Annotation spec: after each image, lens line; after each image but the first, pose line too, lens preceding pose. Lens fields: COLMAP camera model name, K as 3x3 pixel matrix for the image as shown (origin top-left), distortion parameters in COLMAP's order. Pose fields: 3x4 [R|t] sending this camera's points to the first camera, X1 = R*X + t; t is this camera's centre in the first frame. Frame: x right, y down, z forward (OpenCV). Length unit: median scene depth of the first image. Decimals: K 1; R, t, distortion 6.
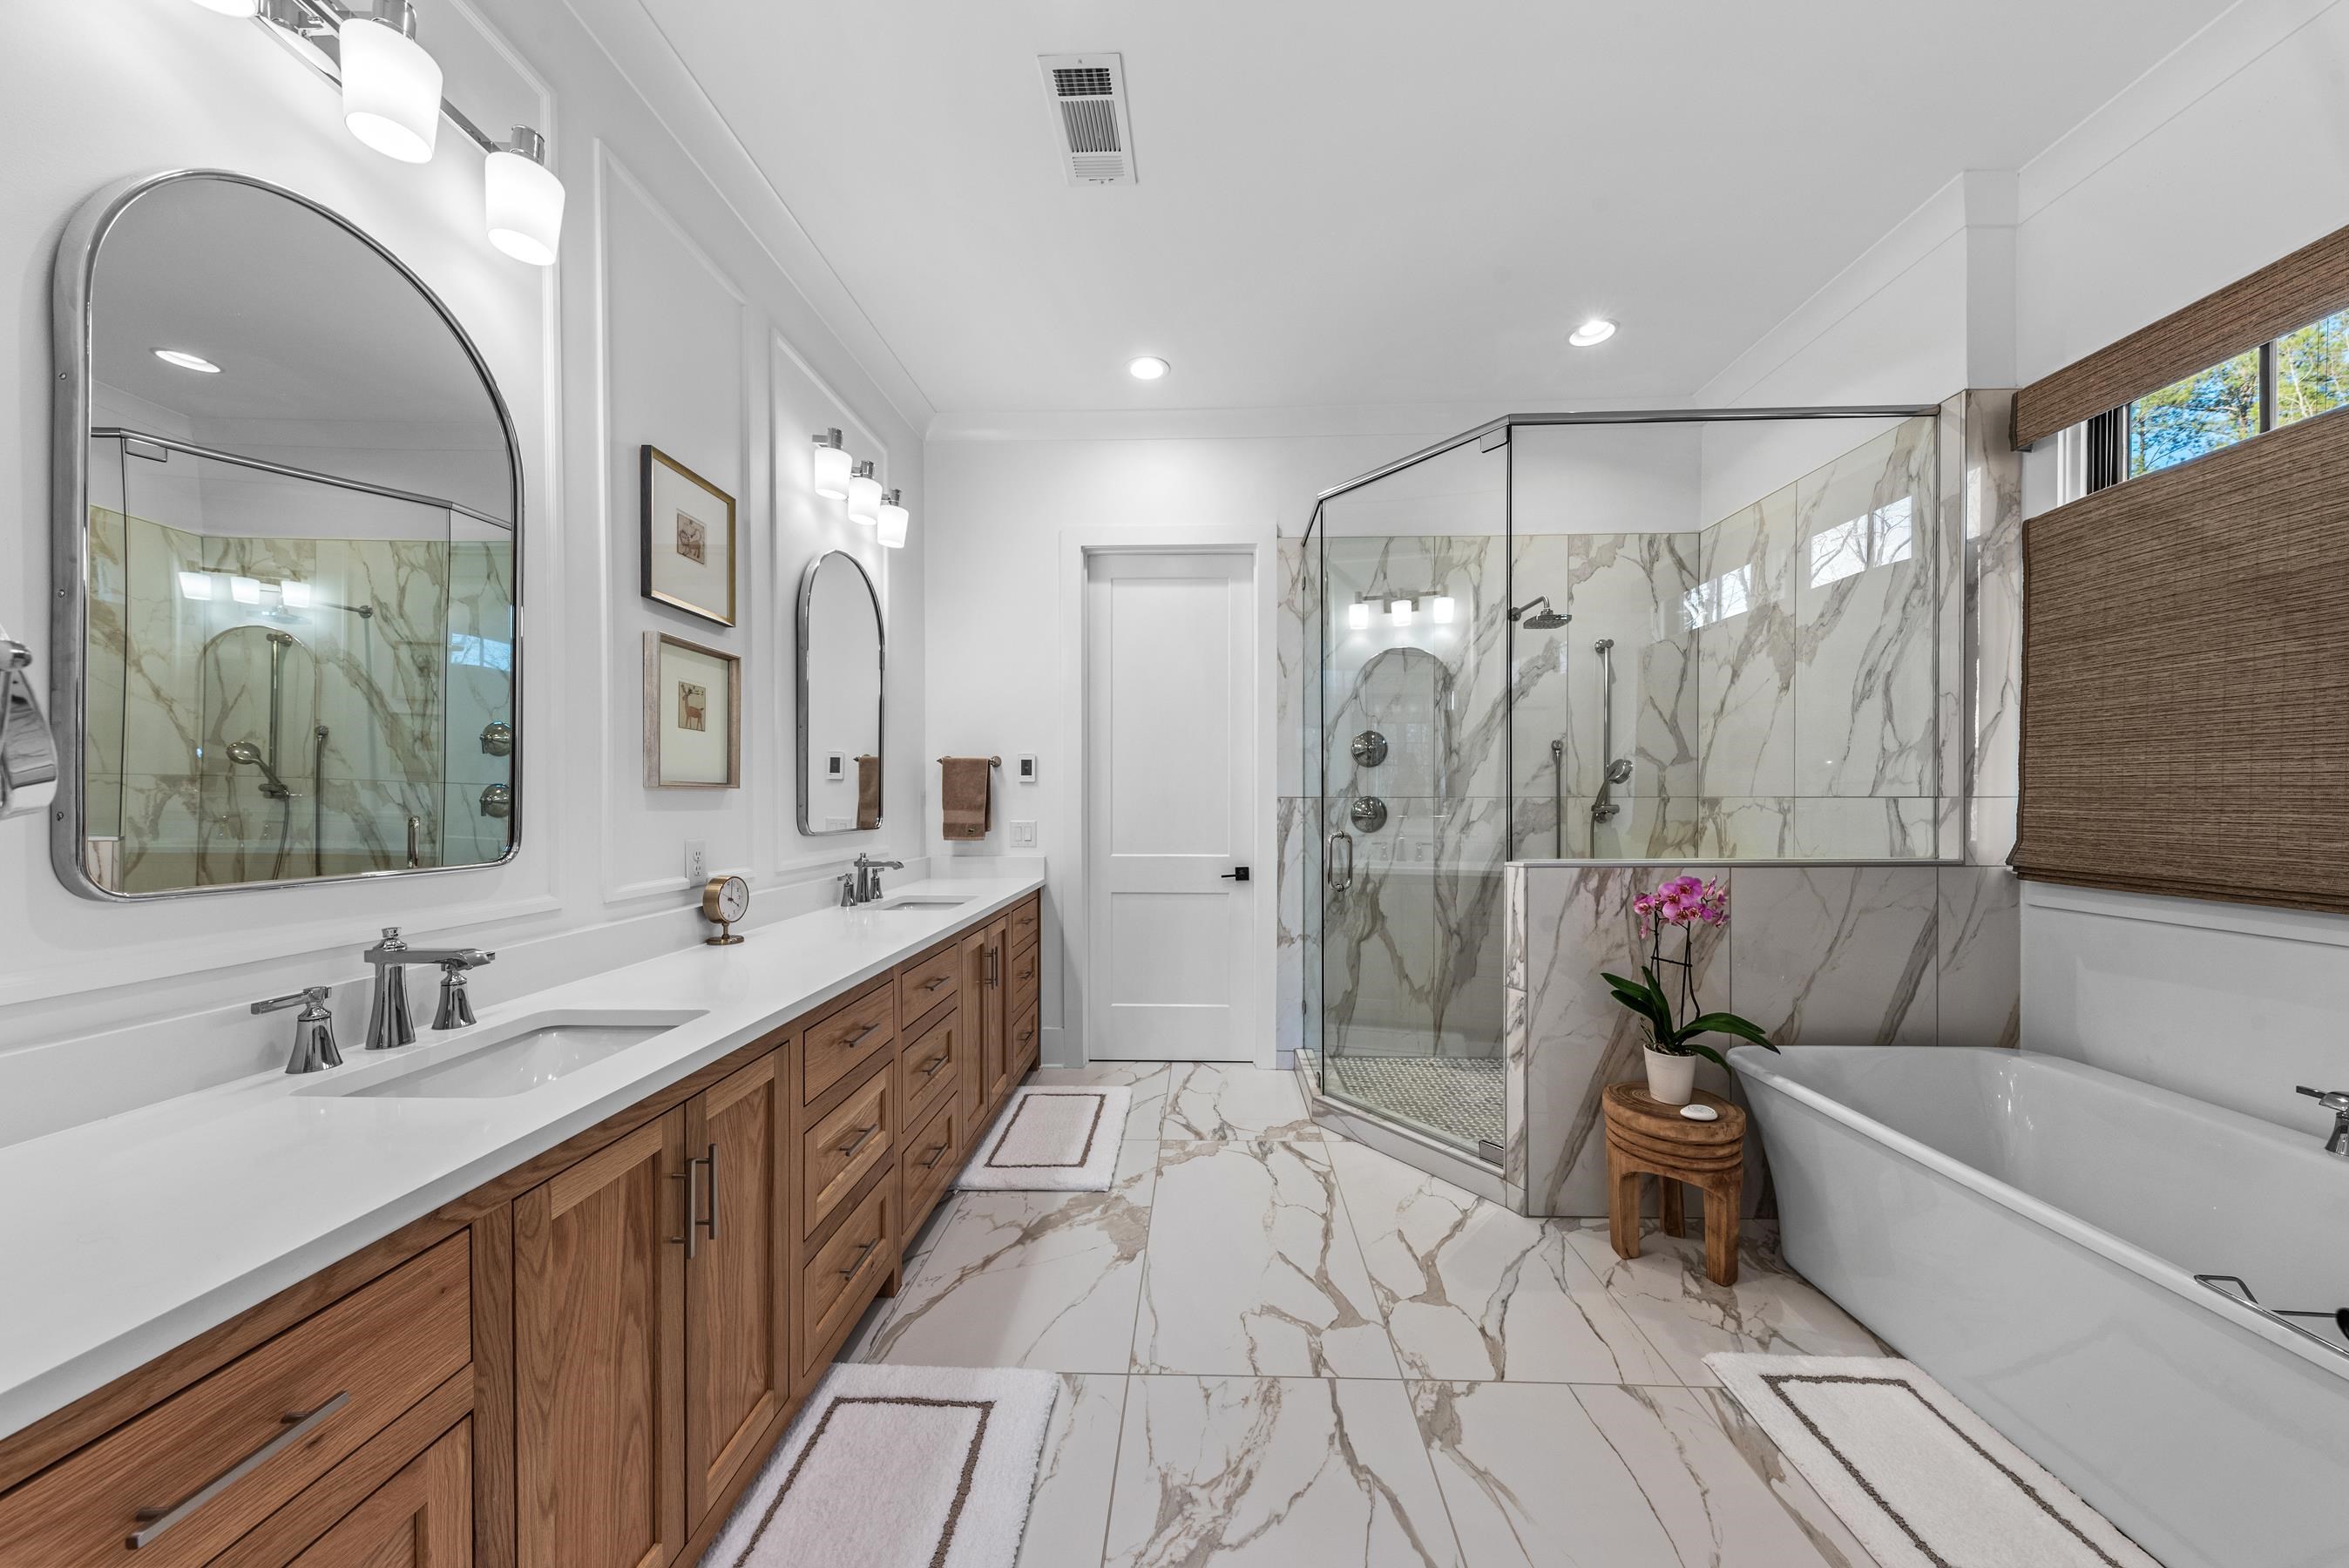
lens RADIAL K [[807.7, 0, 1173.7], [0, 807.7, 799.6], [0, 0, 1]] dist [0.007750, -0.000056]
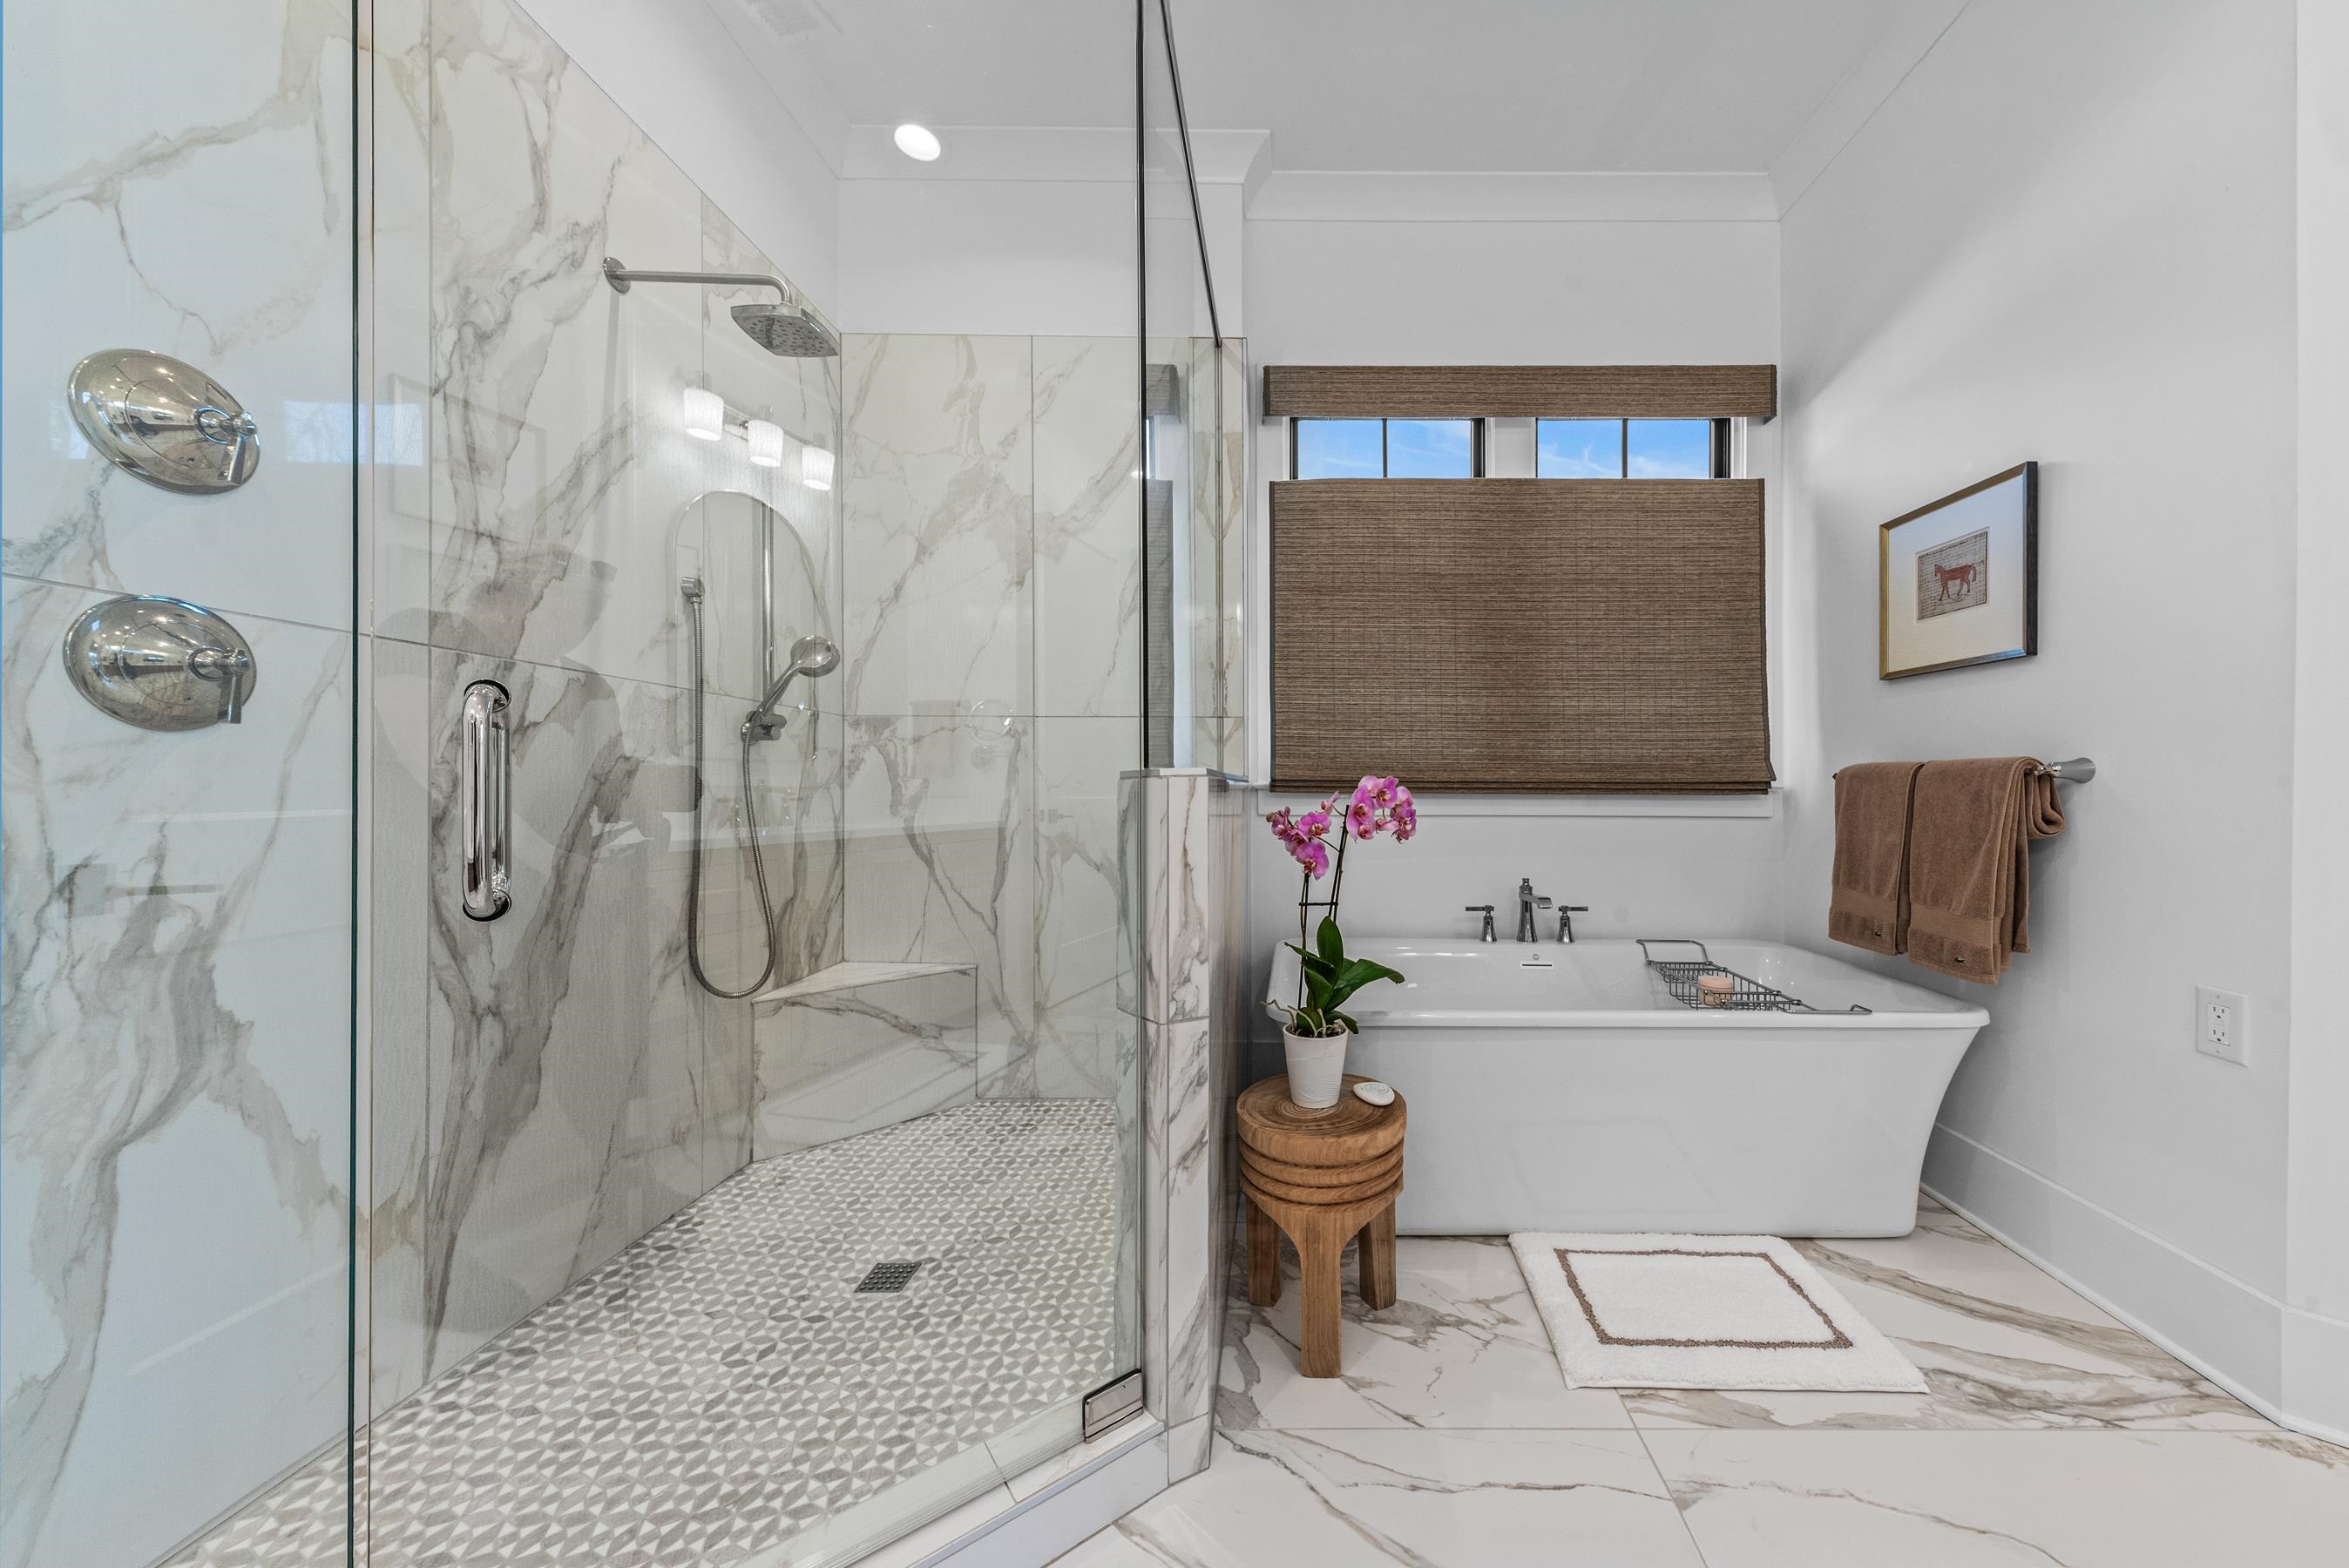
lens RADIAL K [[807.7, 0, 1173.7], [0, 807.7, 799.6], [0, 0, 1]] dist [0.007750, -0.000056]
pose [[-0.054010, 0.007032, 0.998516, -0.080444], [0.000640, 0.999975, -0.007008, 0.108357], [-0.998540, 0.000261, -0.054013, 1.116781]]
